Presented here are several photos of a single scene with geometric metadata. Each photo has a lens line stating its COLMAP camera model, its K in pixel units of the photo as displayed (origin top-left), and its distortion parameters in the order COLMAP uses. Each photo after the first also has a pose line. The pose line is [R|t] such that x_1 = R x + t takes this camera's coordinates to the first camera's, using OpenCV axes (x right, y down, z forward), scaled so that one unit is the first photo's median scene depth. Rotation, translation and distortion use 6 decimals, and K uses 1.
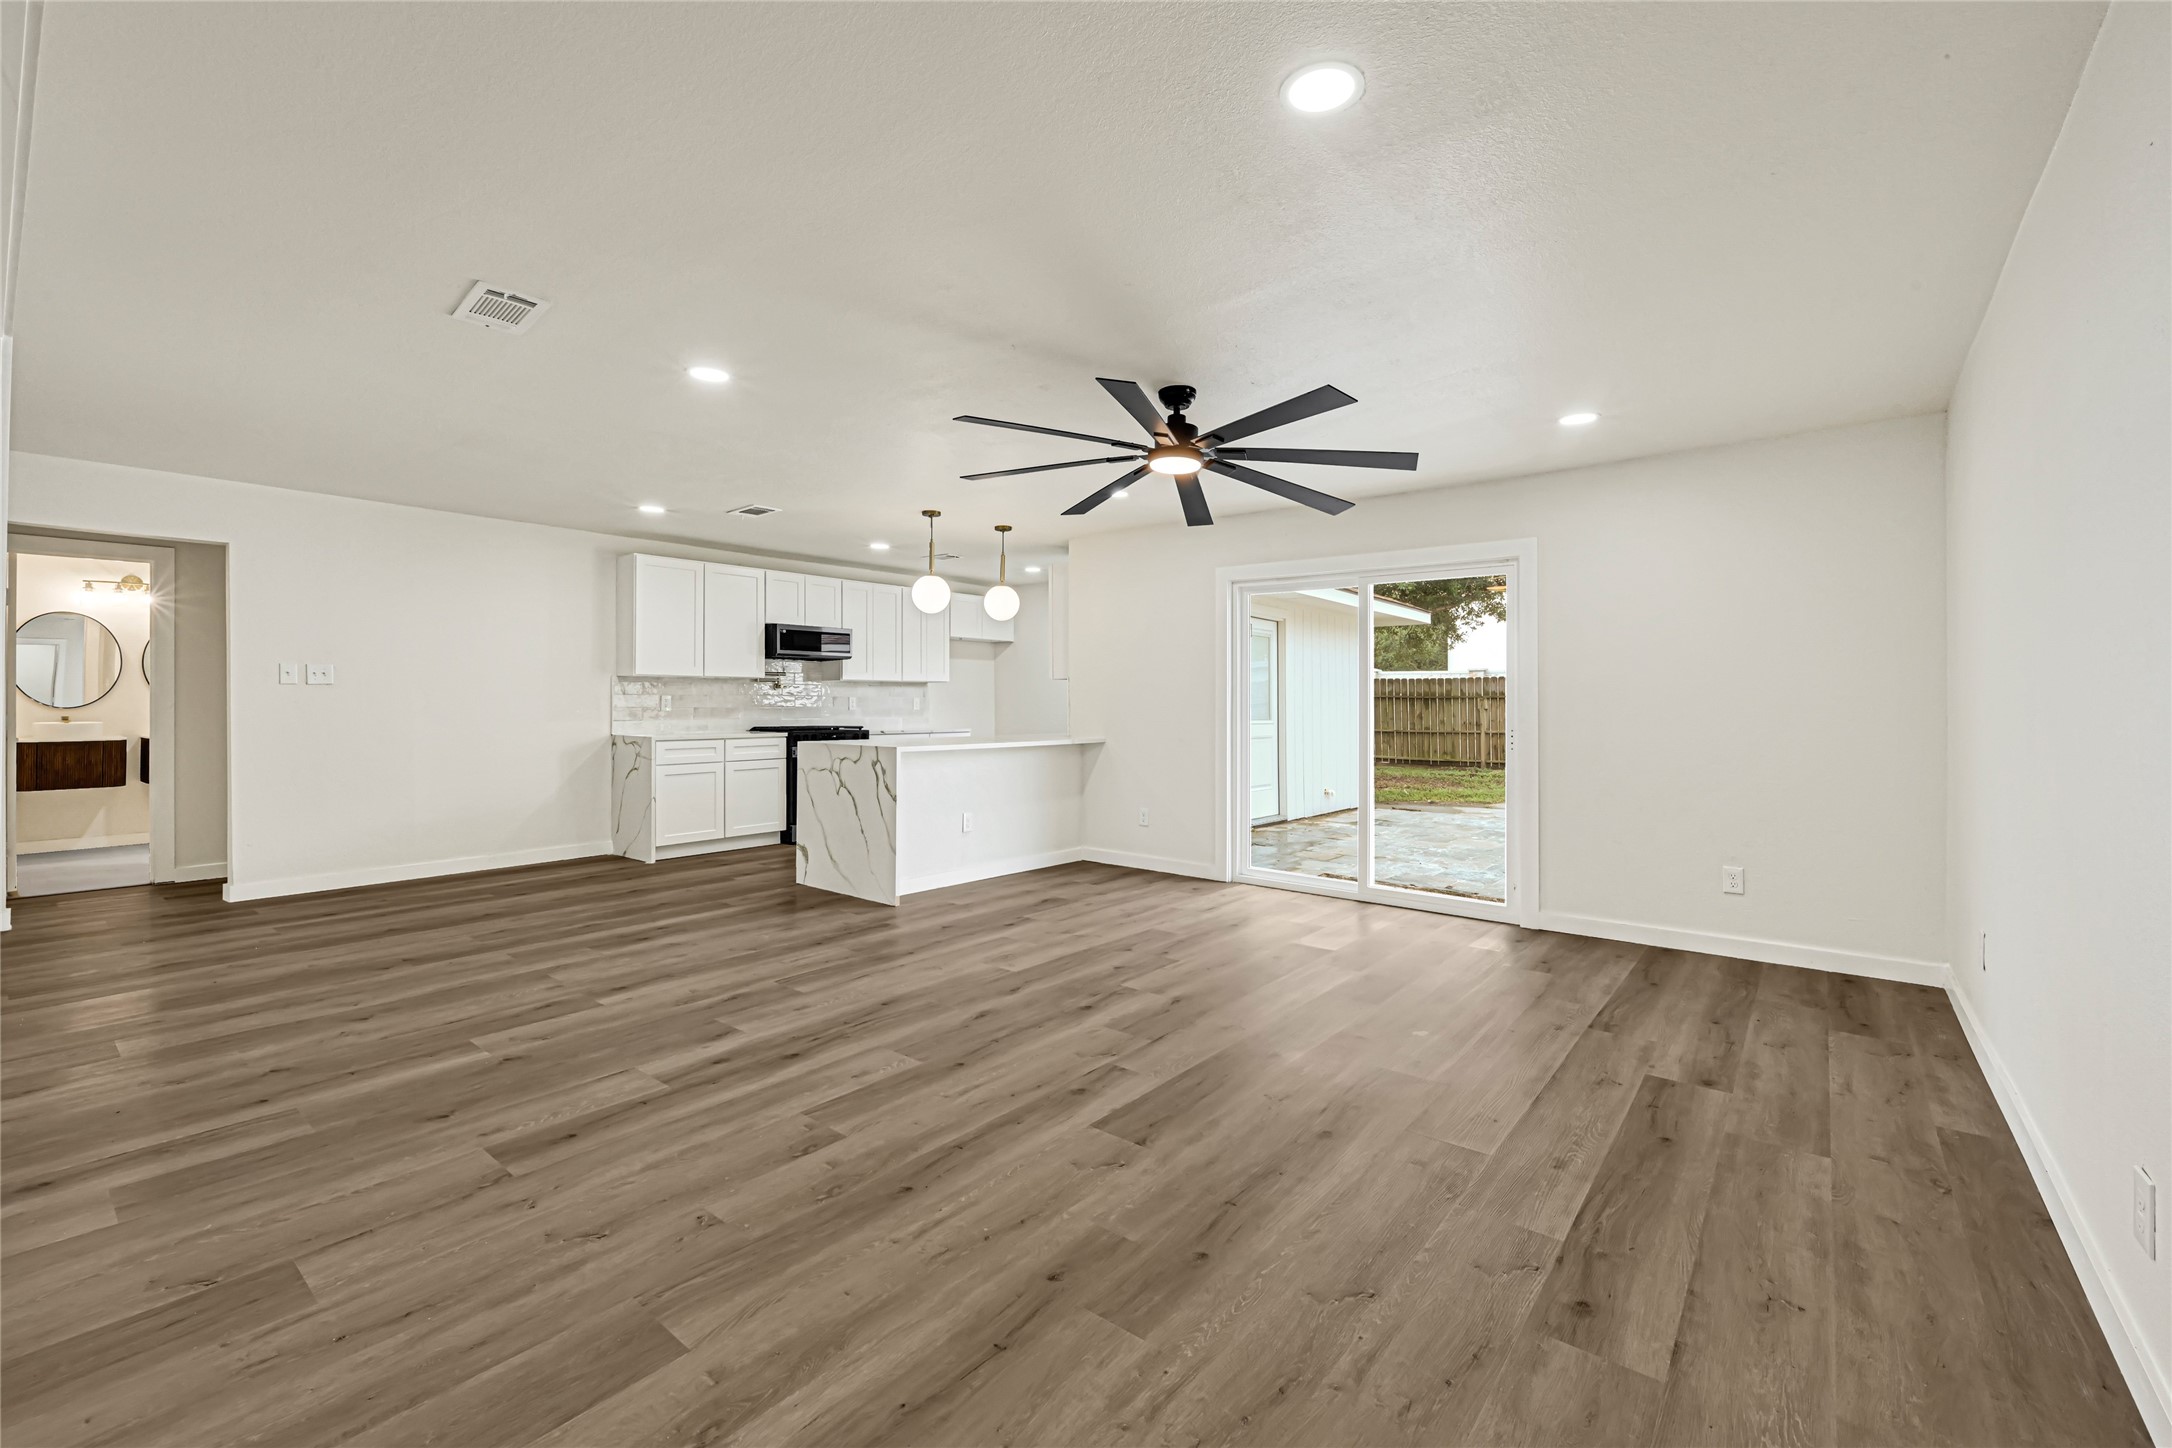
lens RADIAL K [[917.2, 0, 1088.2], [0, 917.2, 717.6], [0, 0, 1]] dist [0.000347, 0.000052]
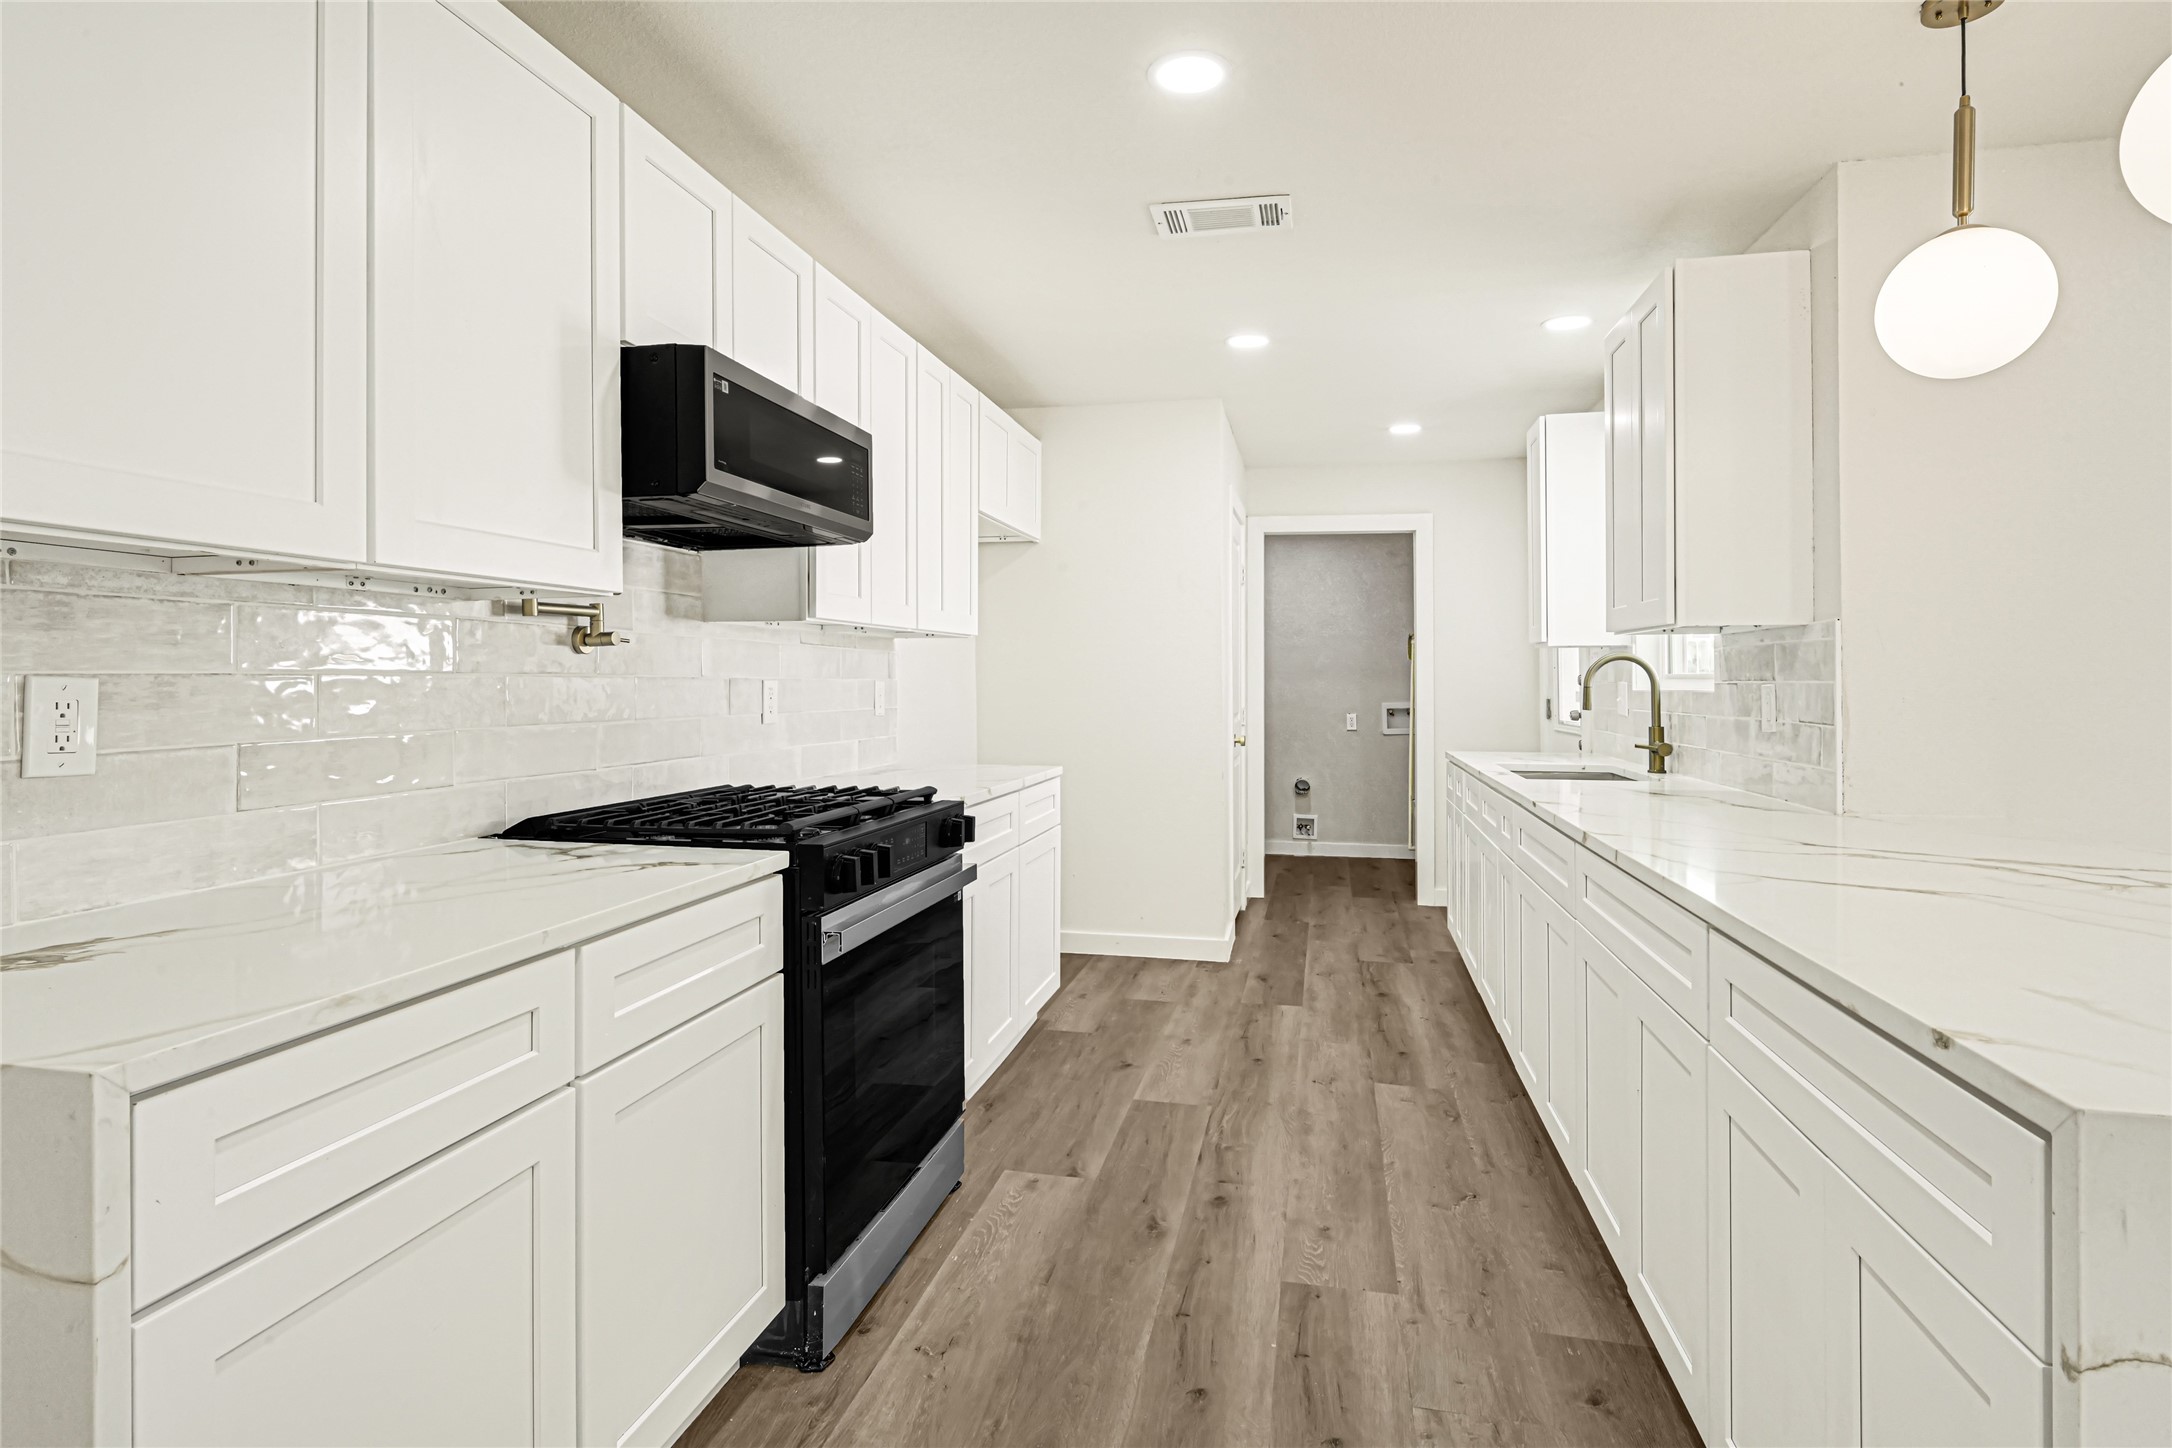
lens RADIAL K [[1094.0, 0, 1091.1], [0, 1094.0, 682.3], [0, 0, 1]] dist [0.003869, 0.000619]
pose [[0.889037, -0.001441, 0.457833, -0.430919], [0.006574, 0.999932, -0.009617, -0.022467], [-0.457788, 0.011560, 0.888986, 0.832731]]
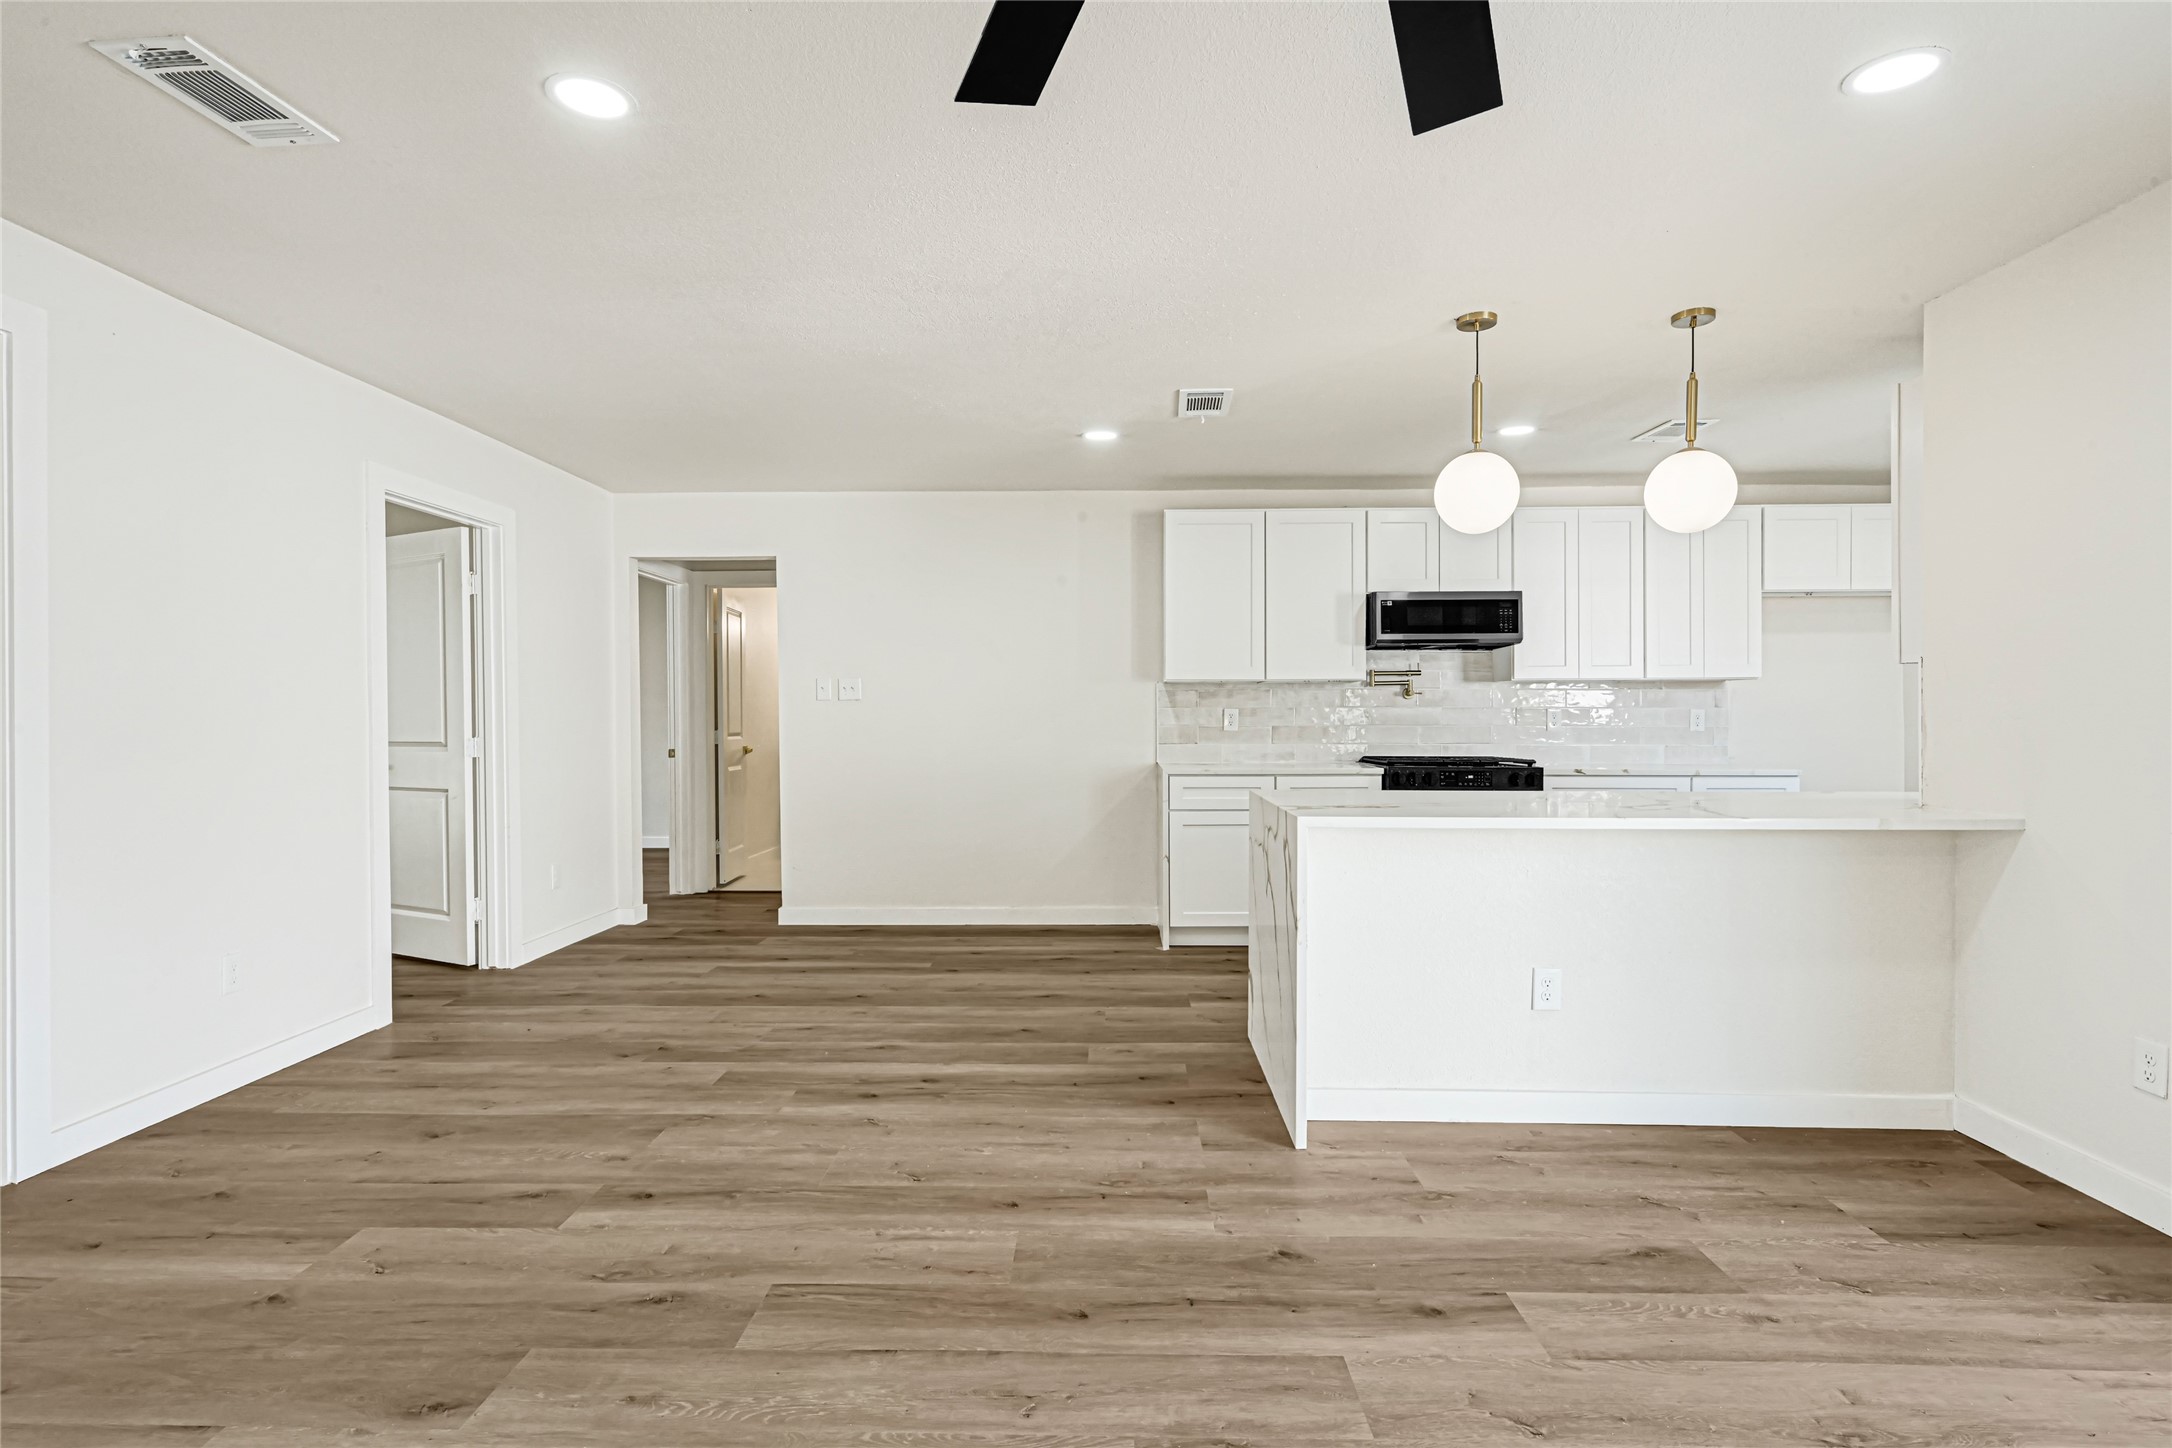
lens RADIAL K [[1068.4, 0, 1077.7], [0, 1068.4, 727.5], [0, 0, 1]] dist [0.000367, -0.000012]
pose [[0.610681, 0.006970, -0.791846, 0.126972], [-0.009690, 0.999952, 0.001328, -0.010590], [0.791818, 0.006862, 0.610719, 0.452485]]
